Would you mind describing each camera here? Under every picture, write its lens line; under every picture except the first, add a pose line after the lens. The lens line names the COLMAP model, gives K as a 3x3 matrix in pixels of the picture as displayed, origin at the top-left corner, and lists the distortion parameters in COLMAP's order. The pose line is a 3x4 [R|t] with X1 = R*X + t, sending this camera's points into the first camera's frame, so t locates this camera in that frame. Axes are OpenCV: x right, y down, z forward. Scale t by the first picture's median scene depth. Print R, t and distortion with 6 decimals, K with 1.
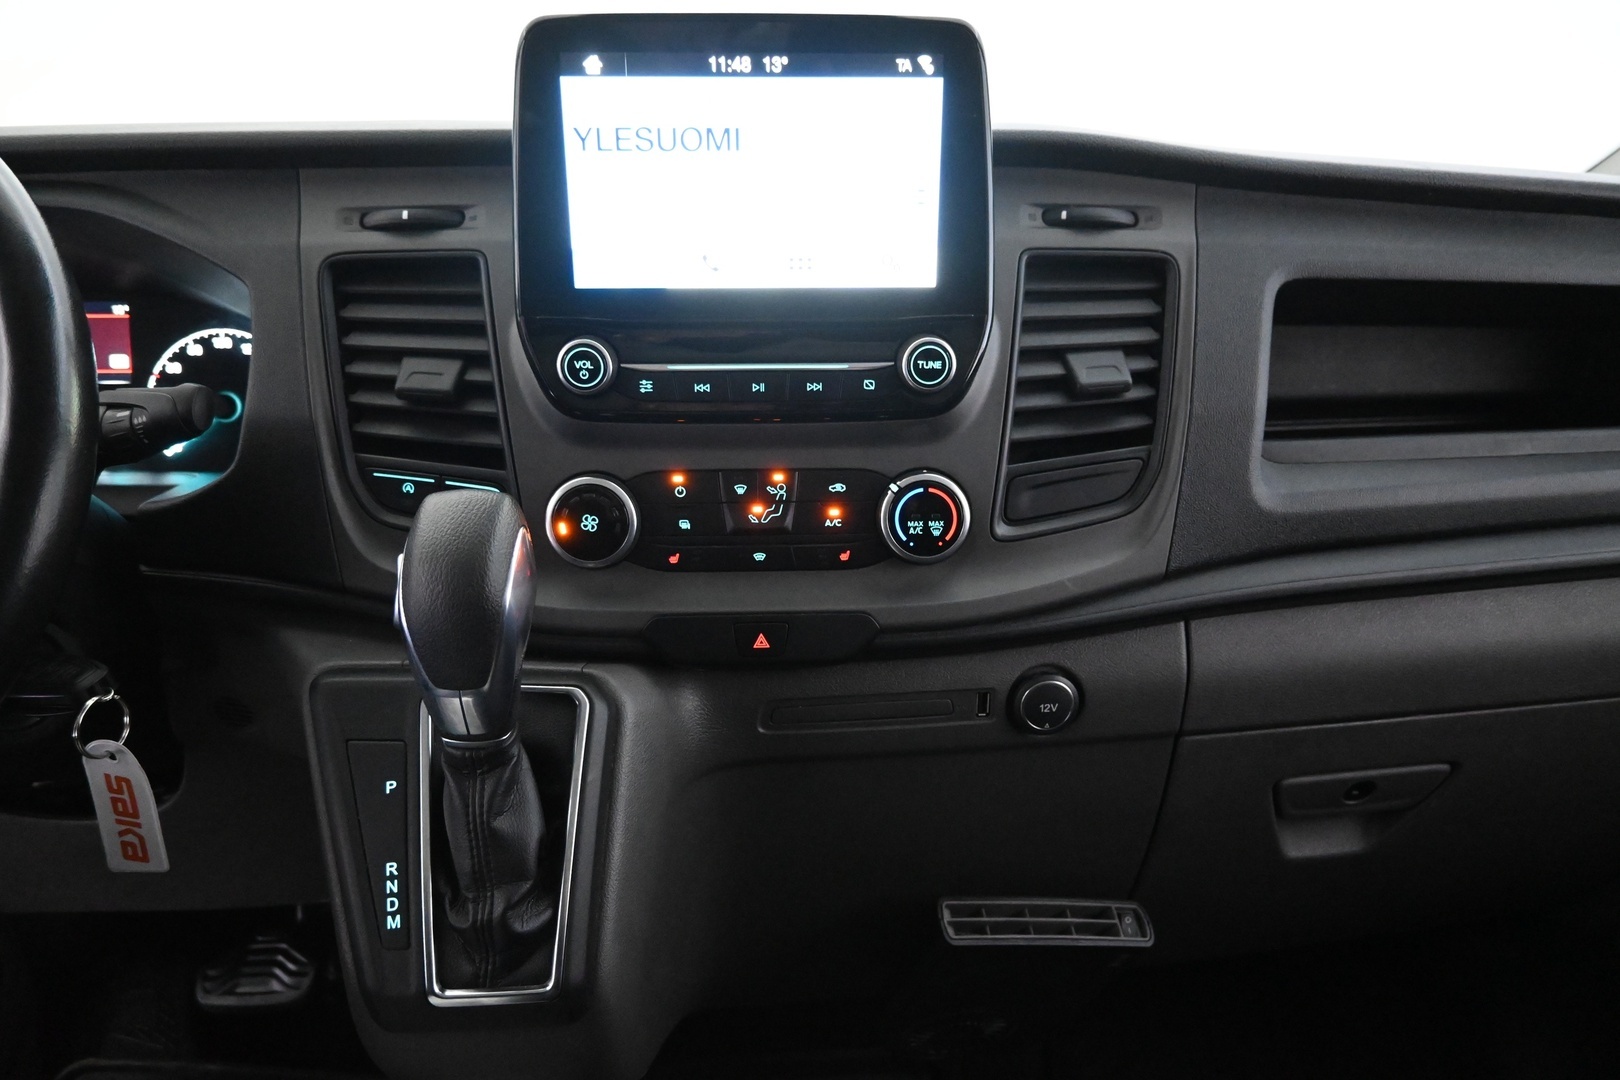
lens RADIAL K [[1109.1, 0, 810.0], [0, 1109.1, 540.0], [0, 0, 1]] dist [0.002058, 0.001967]
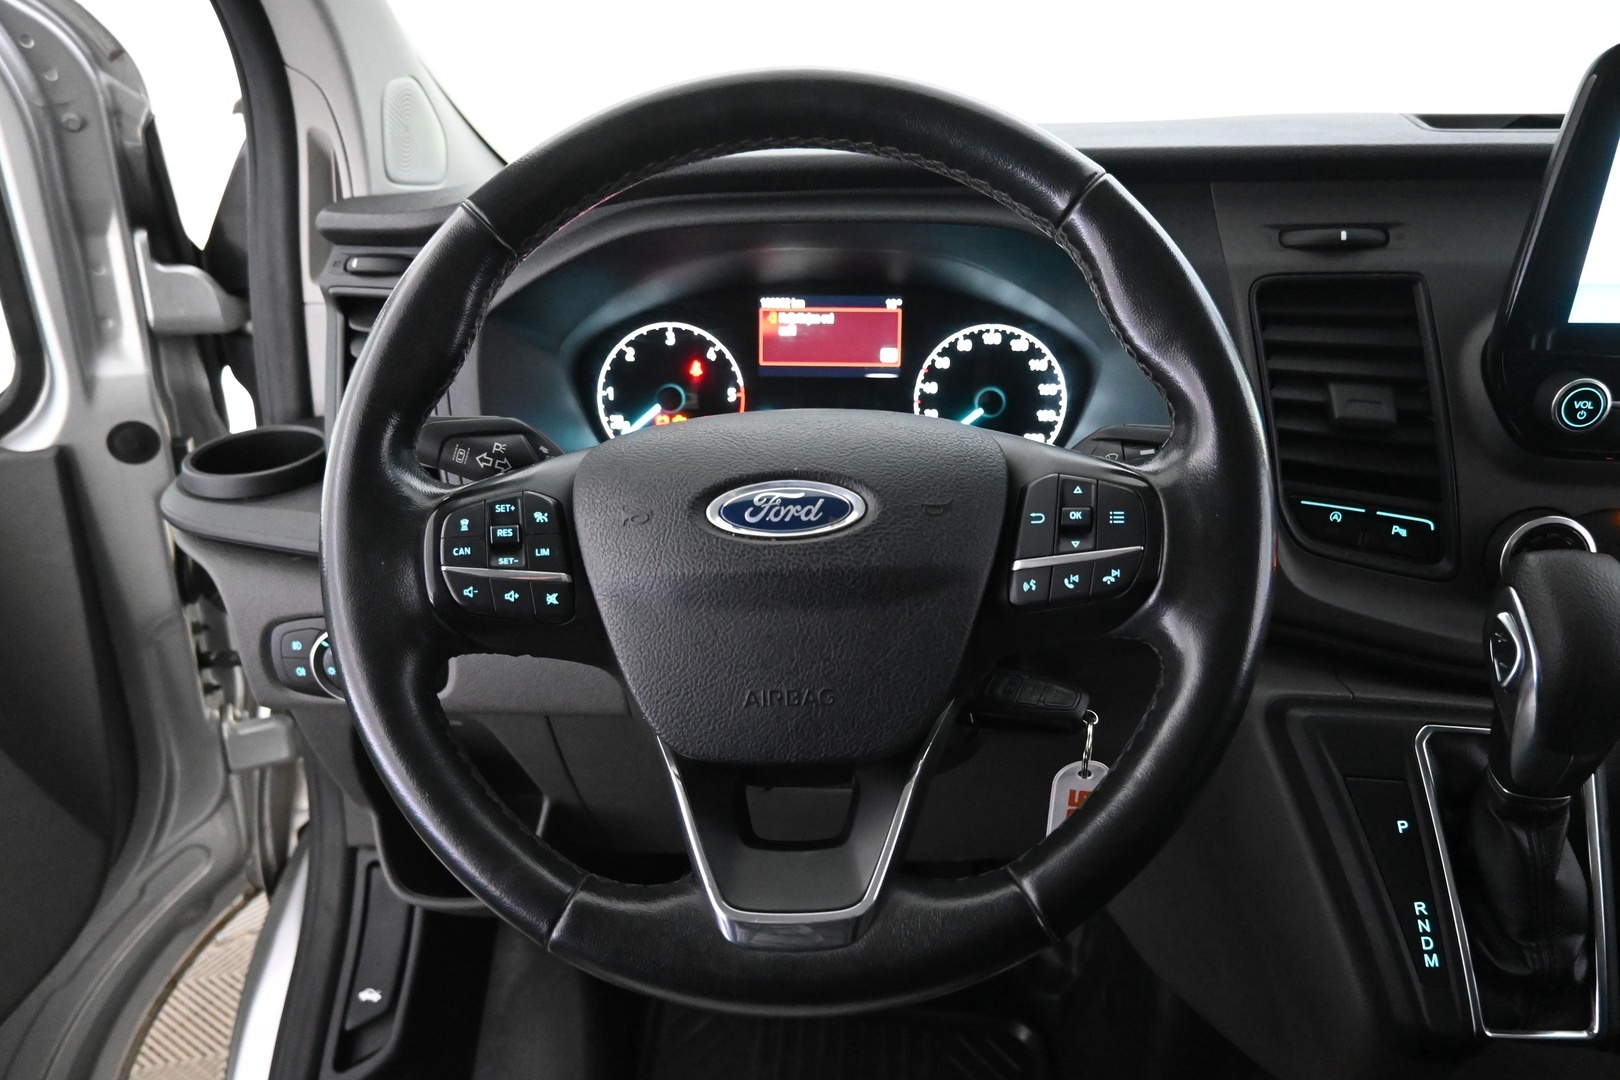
lens RADIAL K [[1109.1, 0, 810.0], [0, 1109.1, 540.0], [0, 0, 1]] dist [0.002058, 0.001967]
pose [[0.994867, 0.035237, -0.094857, -0.724990], [-0.026152, 0.995098, 0.095374, -0.107188], [0.097753, -0.092404, 0.990912, -0.035995]]
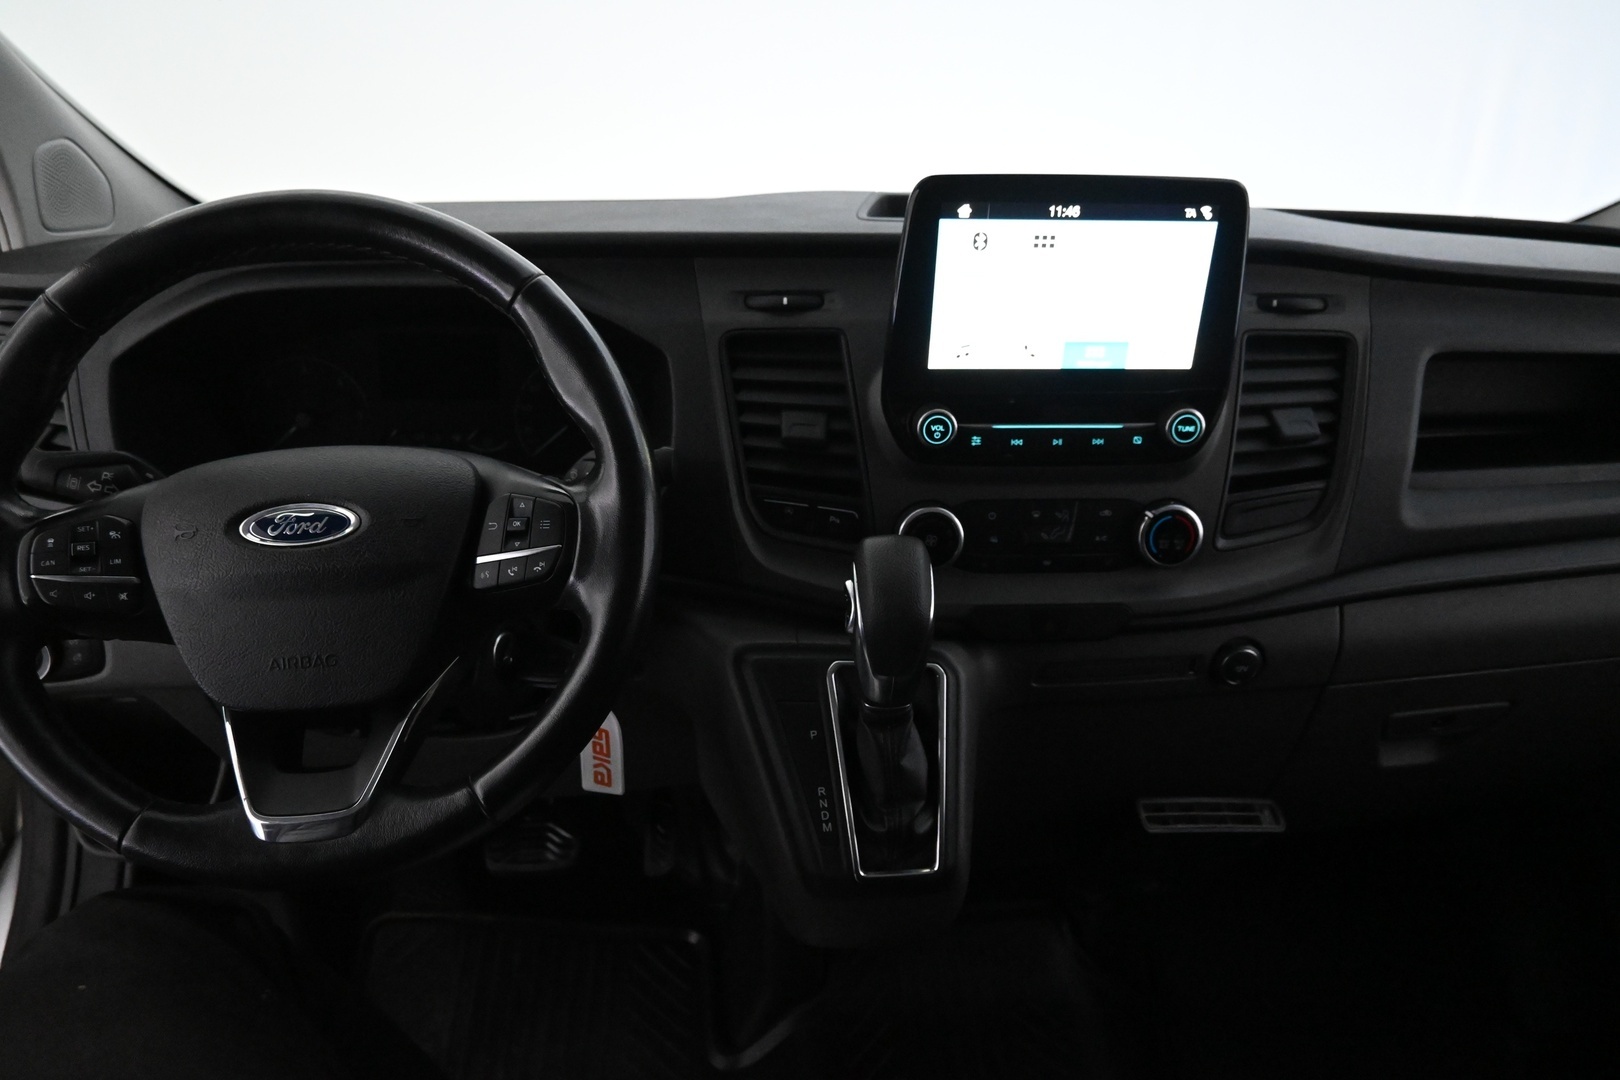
lens RADIAL K [[1109.1, 0, 810.0], [0, 1109.1, 540.0], [0, 0, 1]] dist [0.002058, 0.001967]
pose [[0.999168, 0.007061, 0.040171, -0.384136], [-0.011956, 0.992340, 0.122956, -0.173780], [-0.038995, -0.123334, 0.991599, -0.329582]]
